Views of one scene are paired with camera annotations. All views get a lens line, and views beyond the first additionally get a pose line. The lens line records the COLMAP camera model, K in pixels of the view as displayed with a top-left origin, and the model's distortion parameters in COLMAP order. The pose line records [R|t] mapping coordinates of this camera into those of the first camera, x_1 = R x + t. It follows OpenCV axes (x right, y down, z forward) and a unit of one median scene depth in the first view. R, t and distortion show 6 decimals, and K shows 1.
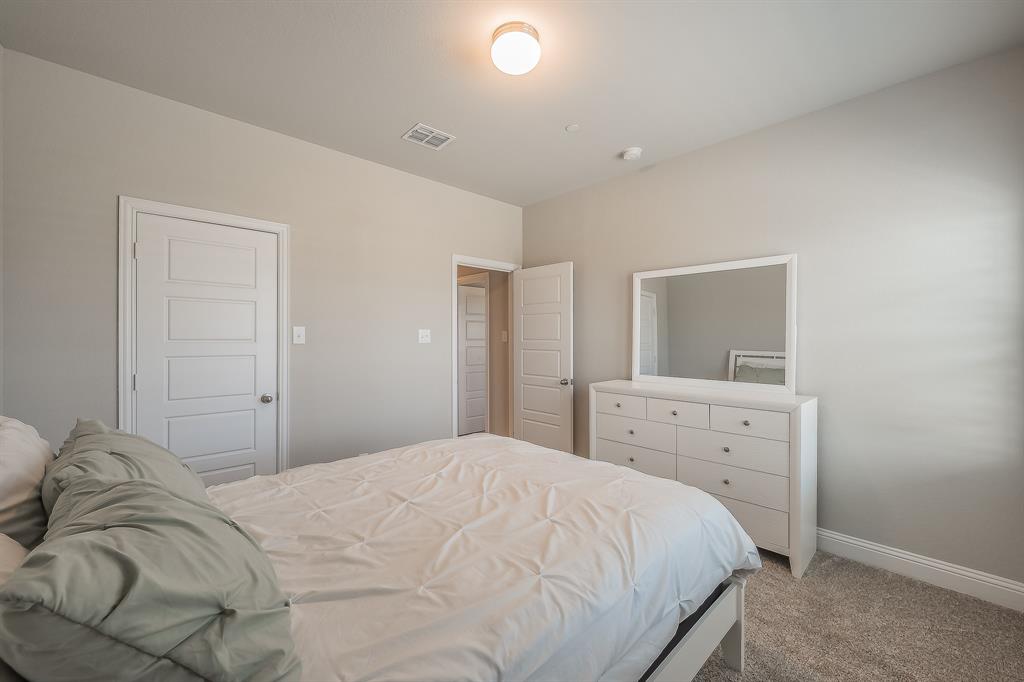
lens RADIAL K [[411.0, 0, 512.0], [0, 411.0, 341.0], [0, 0, 1]] dist [-0.000877, 0.000029]
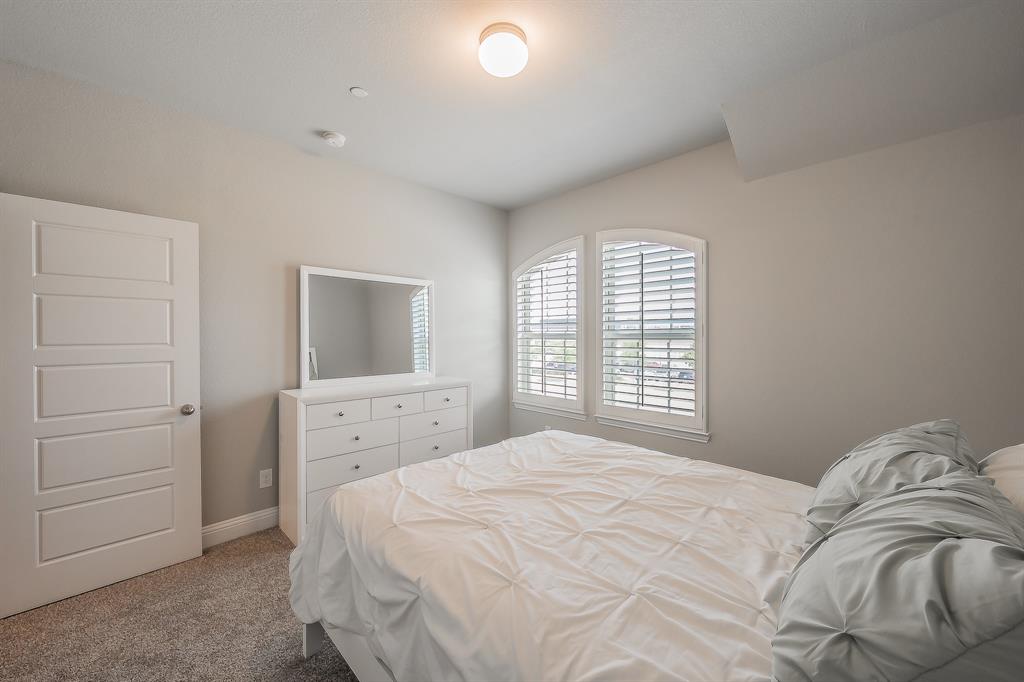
lens RADIAL K [[391.0, 0, 511.1], [0, 391.0, 329.5], [0, 0, 1]] dist [-0.000363, -0.000106]
pose [[-0.014245, 0.017129, 0.999752, -0.541029], [0.014119, 0.999757, -0.016928, -0.008054], [-0.999799, 0.013875, -0.014483, 0.573363]]
